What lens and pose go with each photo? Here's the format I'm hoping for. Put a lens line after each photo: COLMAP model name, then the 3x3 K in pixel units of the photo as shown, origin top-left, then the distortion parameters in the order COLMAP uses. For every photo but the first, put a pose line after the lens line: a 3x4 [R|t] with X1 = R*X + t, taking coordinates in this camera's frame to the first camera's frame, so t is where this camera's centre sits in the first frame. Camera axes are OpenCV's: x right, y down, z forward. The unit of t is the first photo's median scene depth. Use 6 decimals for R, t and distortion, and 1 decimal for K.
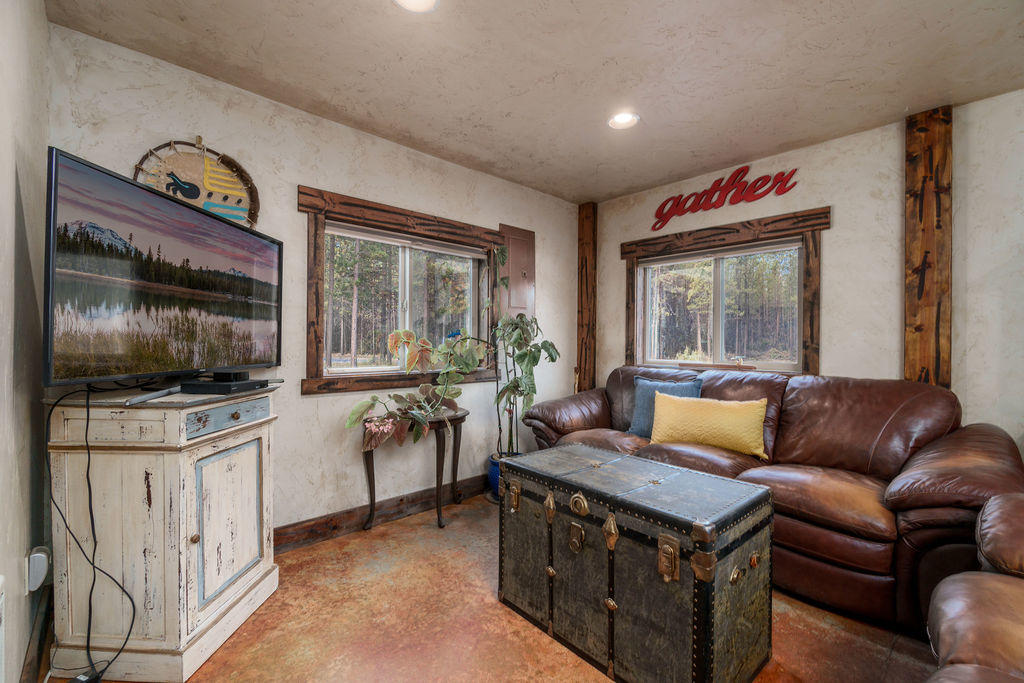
lens RADIAL K [[441.4, 0, 512.0], [0, 441.4, 341.5], [0, 0, 1]] dist [0.001242, -0.000146]
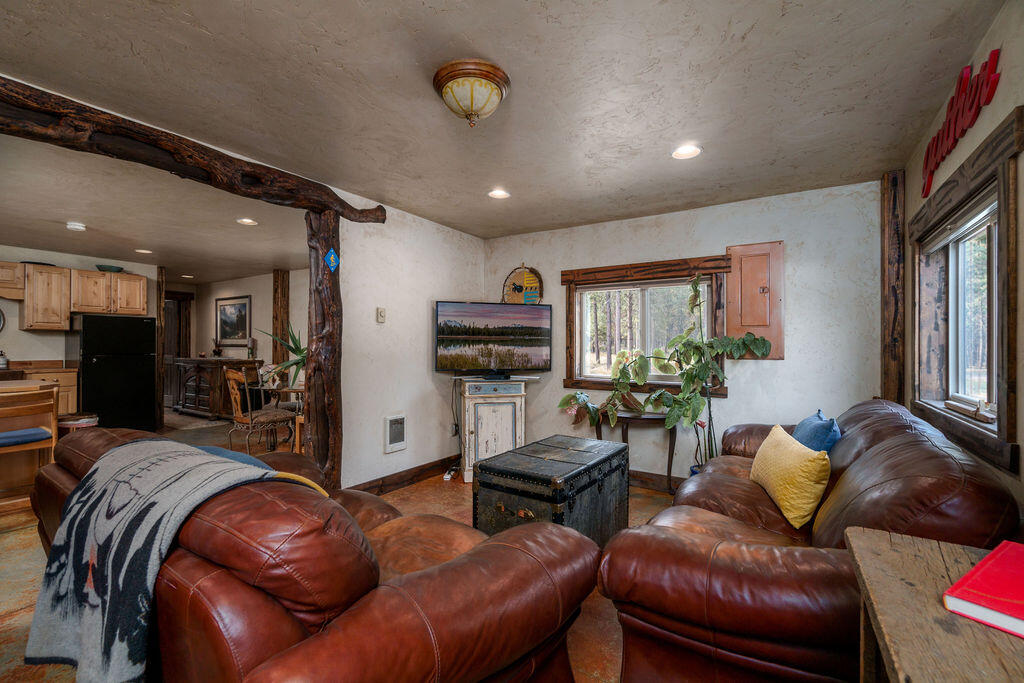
lens RADIAL K [[441.4, 0, 512.0], [0, 441.4, 341.5], [0, 0, 1]] dist [0.001242, -0.000146]
pose [[0.239862, -0.013970, -0.970706, 1.483179], [-0.006308, 0.999853, -0.015949, -0.044259], [0.970787, 0.009948, 0.239738, 0.457995]]
